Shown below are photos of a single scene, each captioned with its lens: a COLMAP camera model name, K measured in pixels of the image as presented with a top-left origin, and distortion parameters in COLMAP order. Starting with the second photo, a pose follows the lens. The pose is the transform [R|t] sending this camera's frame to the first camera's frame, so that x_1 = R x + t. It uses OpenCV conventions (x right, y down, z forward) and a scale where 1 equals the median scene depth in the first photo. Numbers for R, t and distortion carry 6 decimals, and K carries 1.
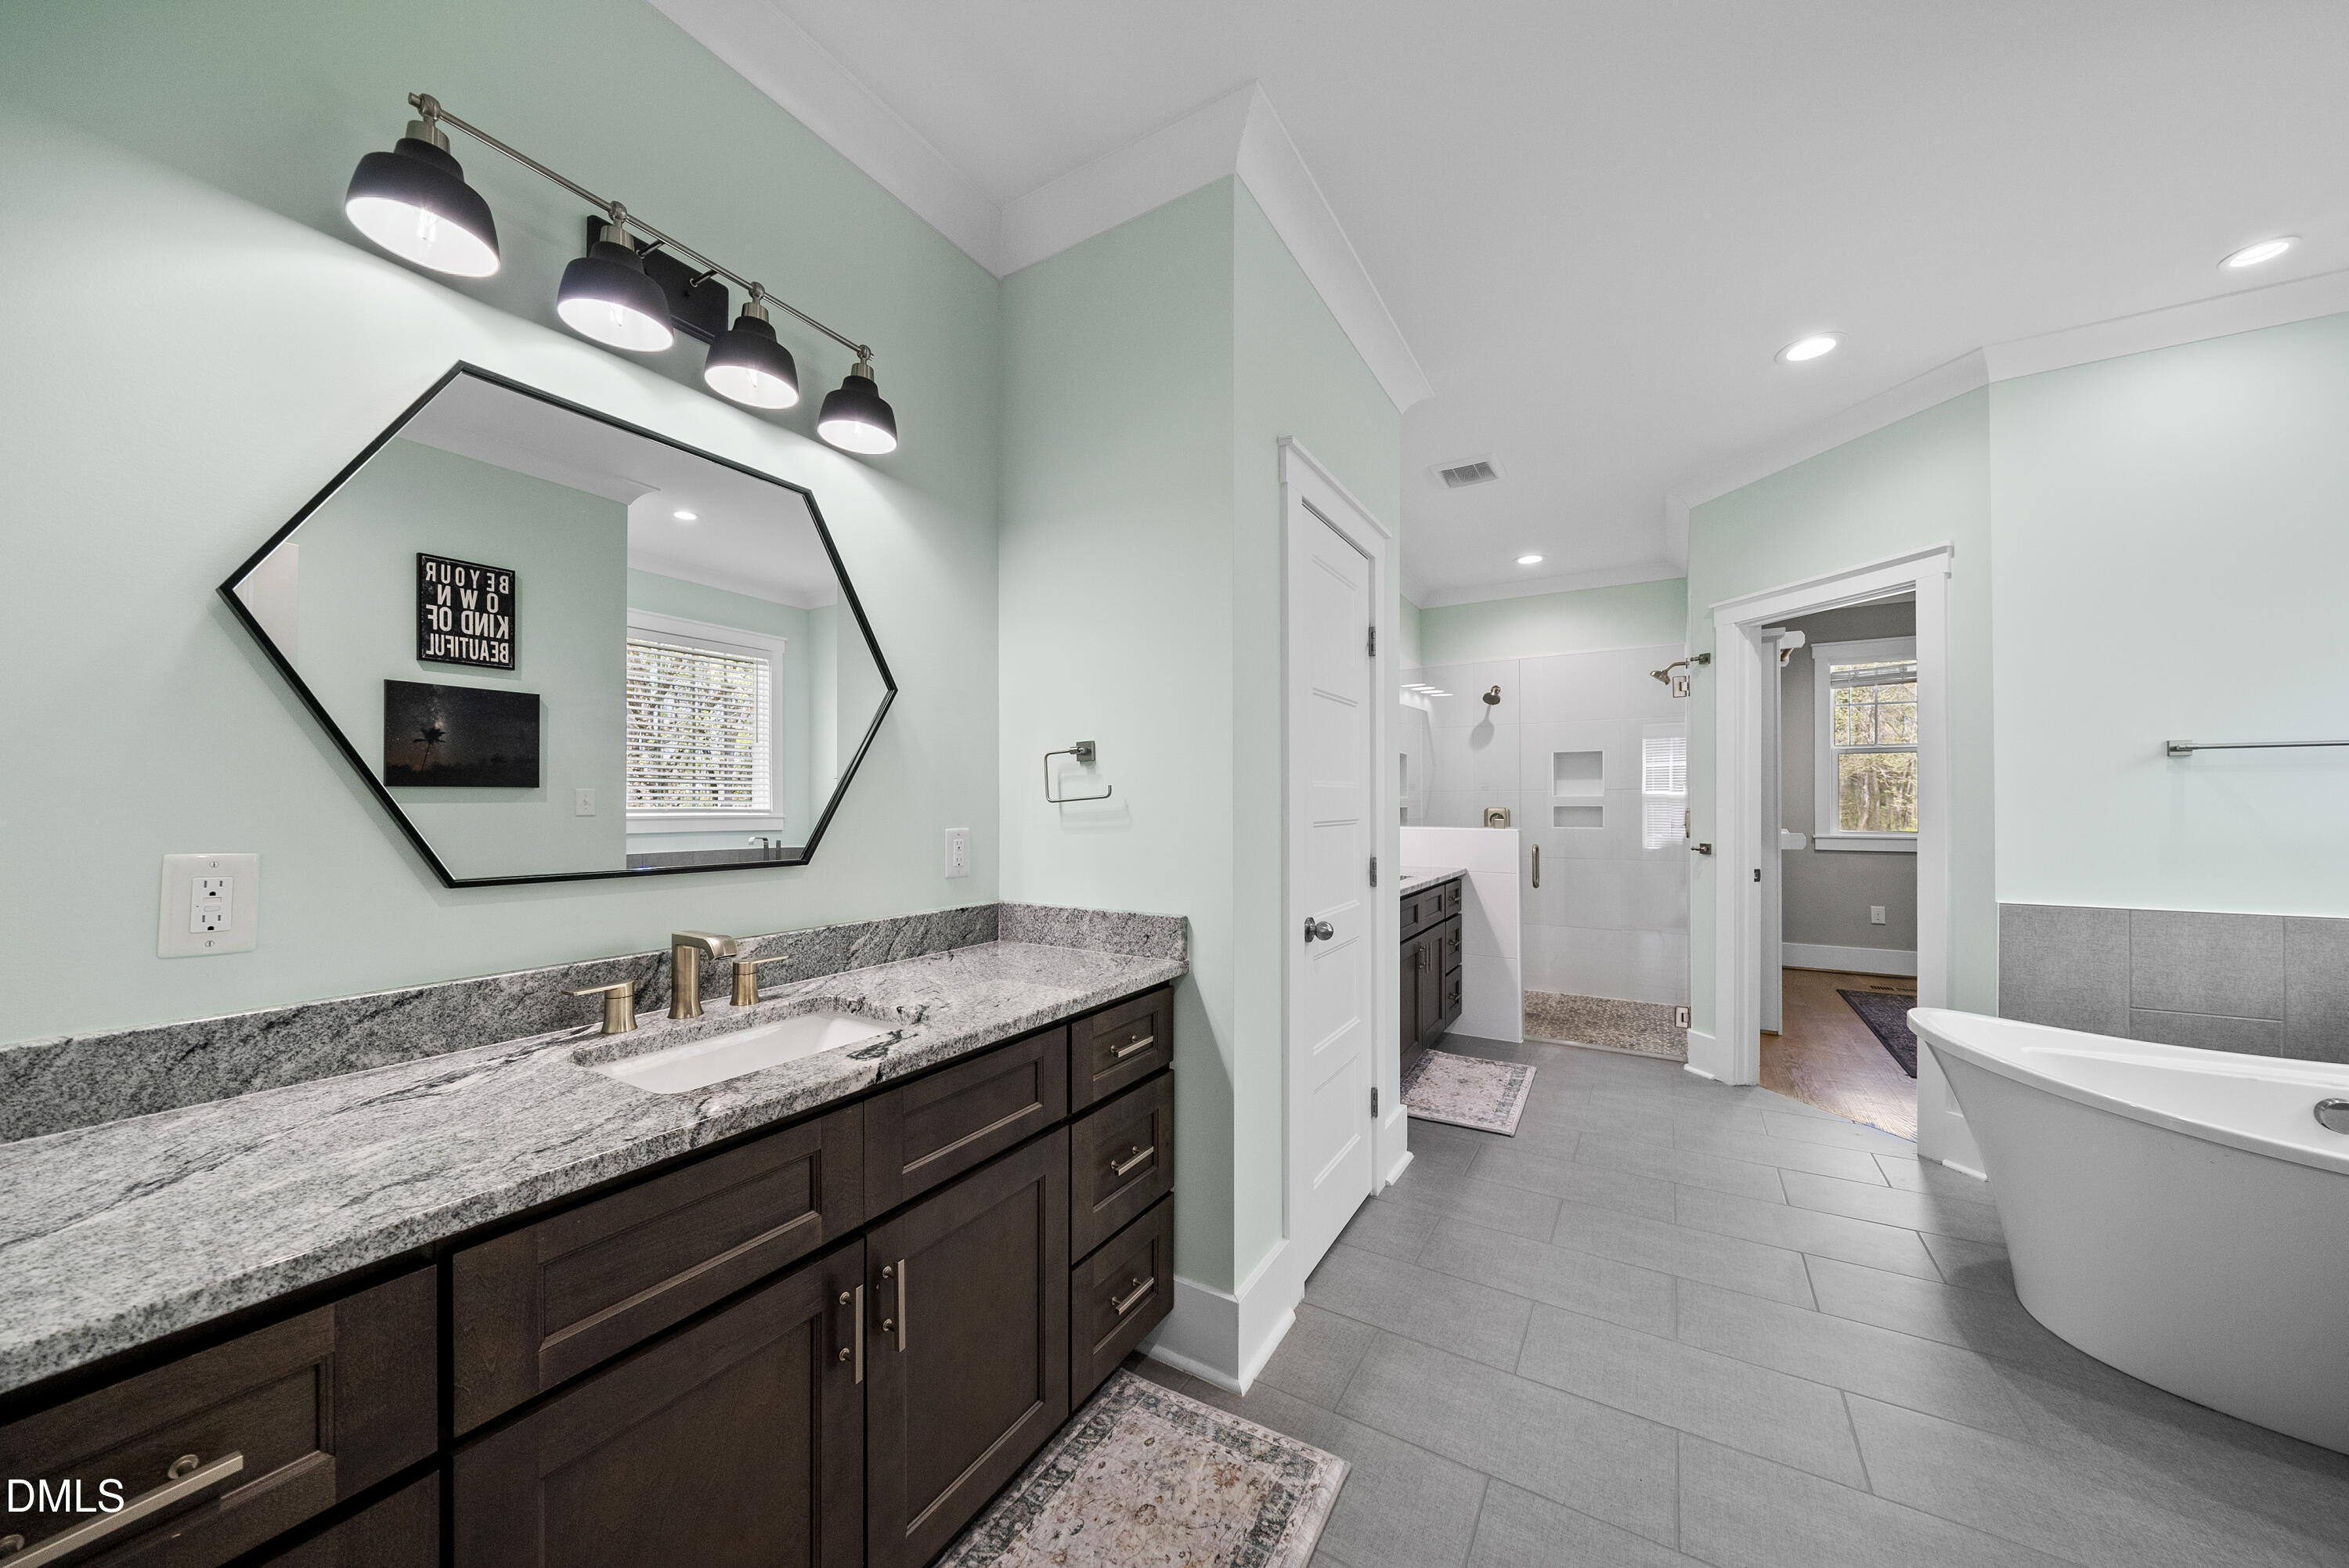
lens RADIAL K [[809.2, 0, 1174.1], [0, 809.2, 788.8], [0, 0, 1]] dist [-0.008098, 0.000344]
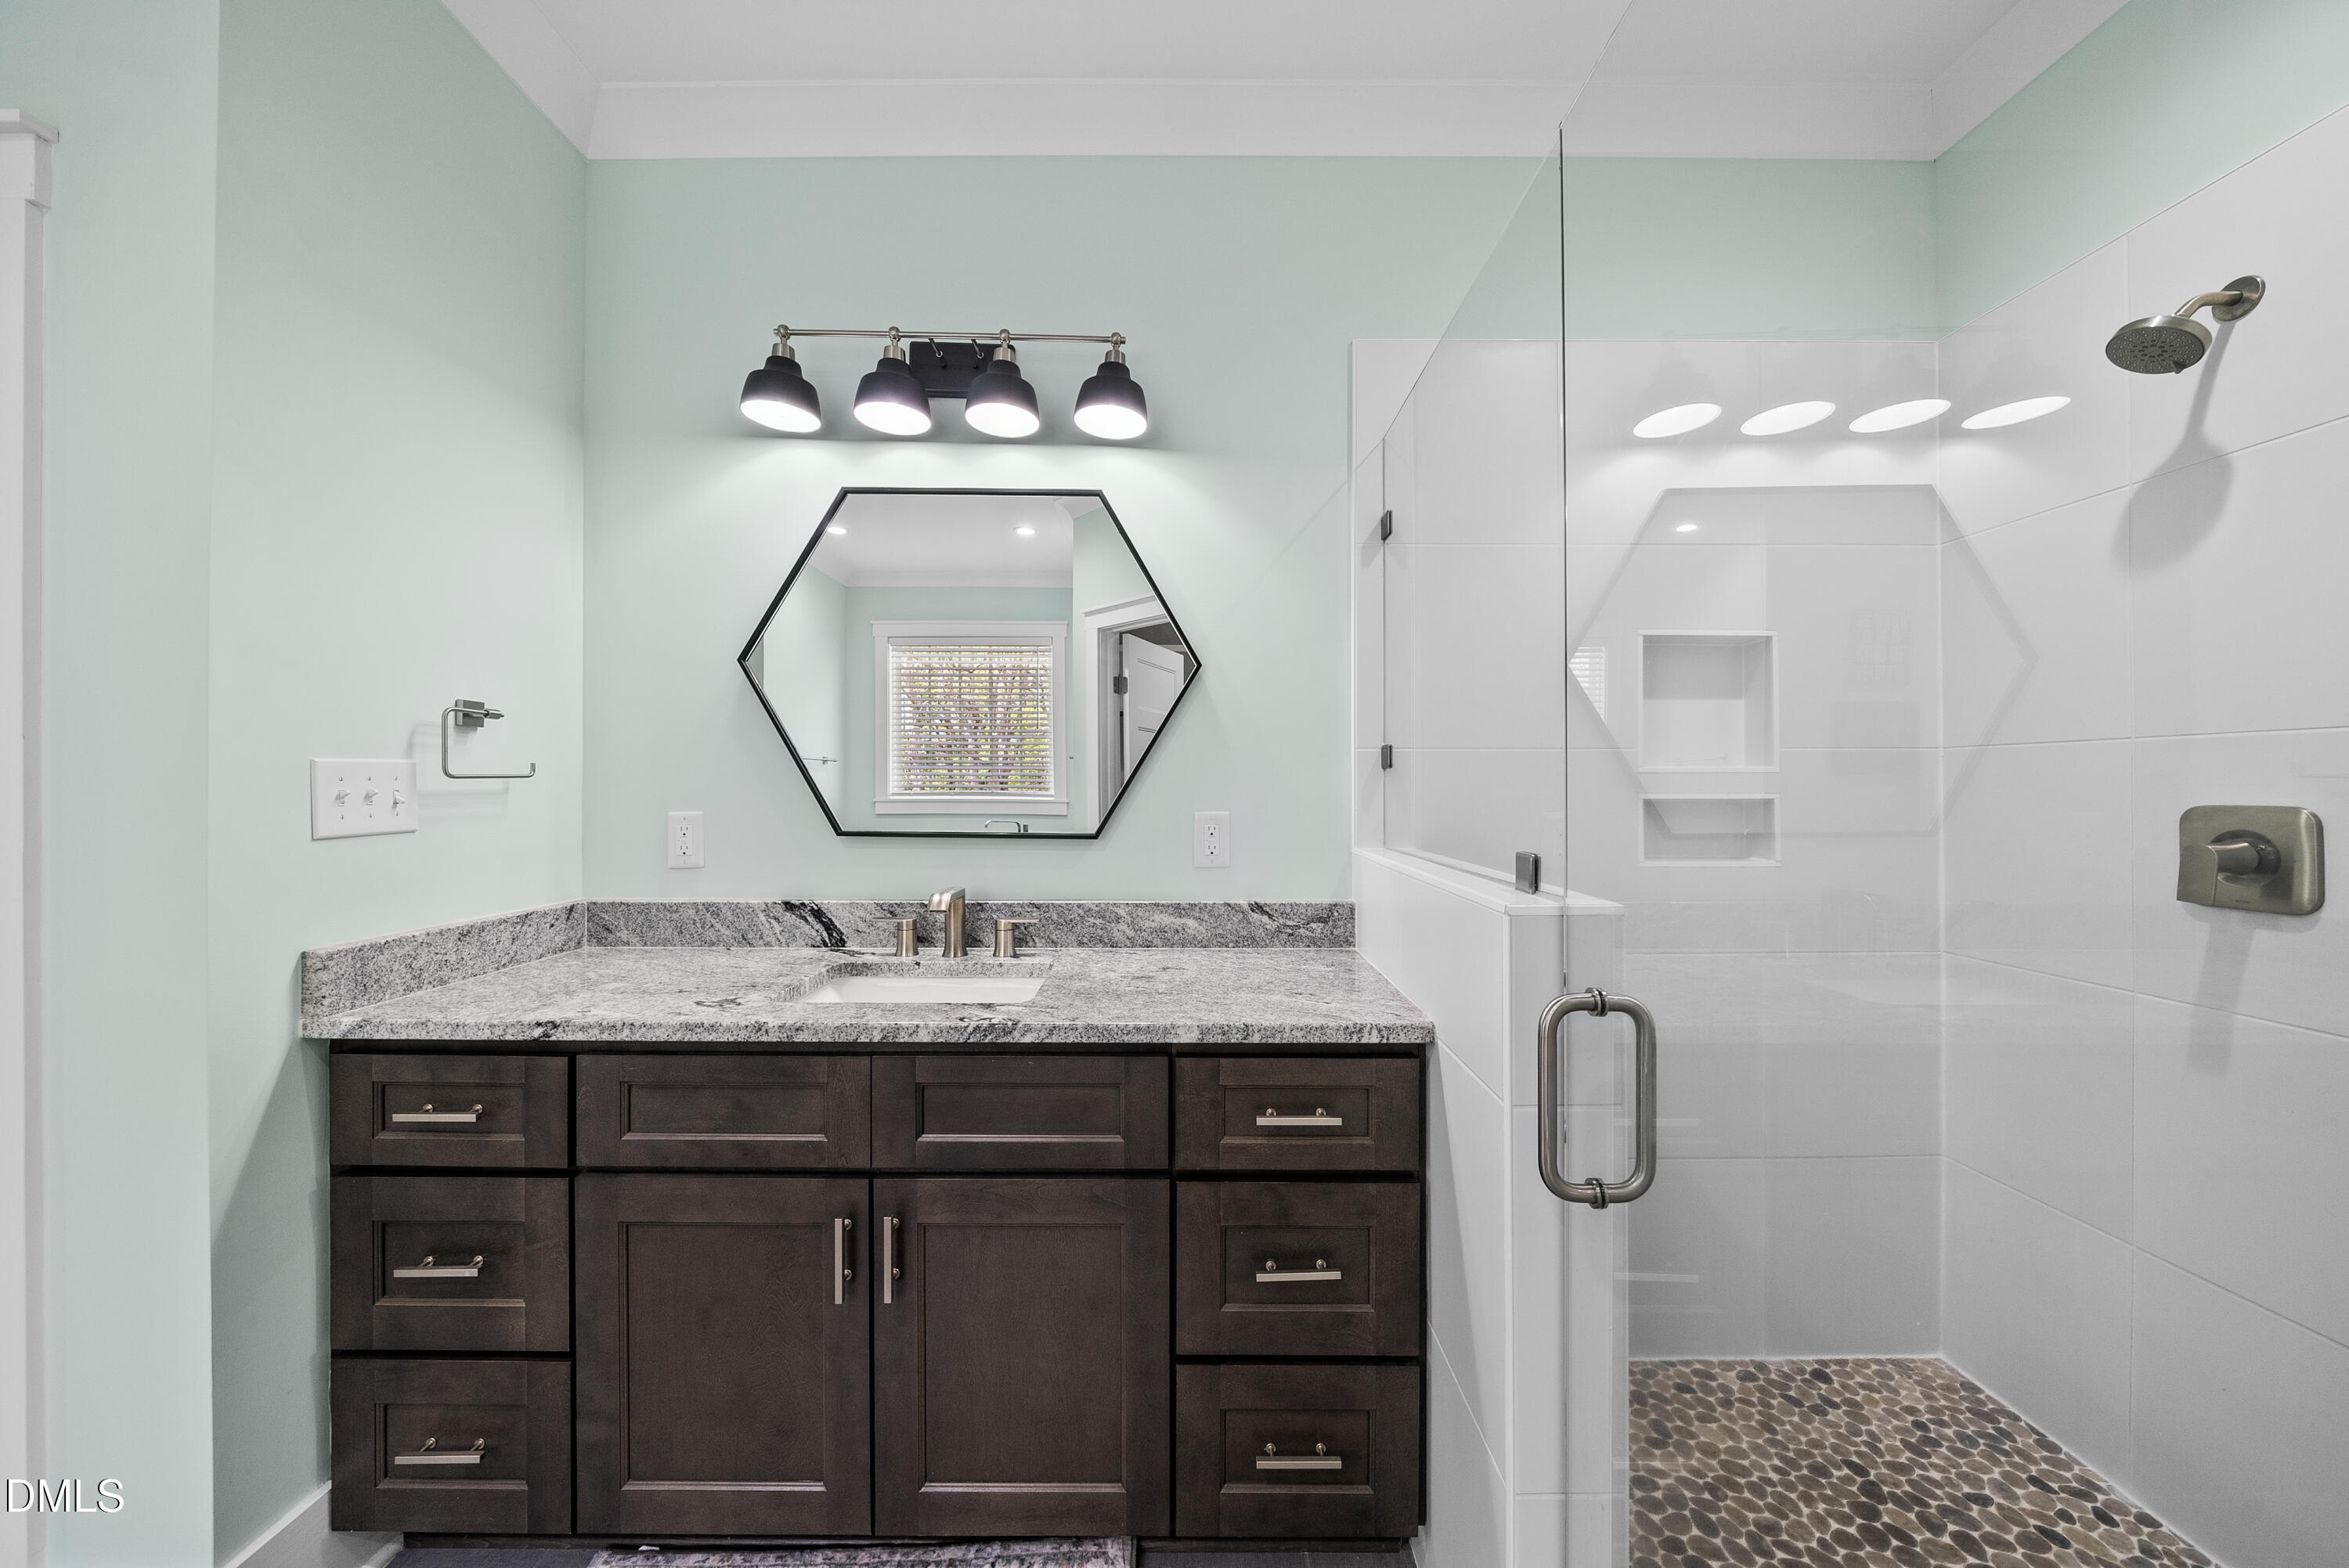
lens RADIAL K [[809.2, 0, 1176.2], [0, 809.2, 784.6], [0, 0, 1]] dist [-0.008098, 0.000344]
pose [[0.522578, 0.003974, -0.852582, 0.583277], [0.007494, 0.999929, 0.009254, 0.009455], [0.852559, -0.011225, 0.522511, 0.600865]]
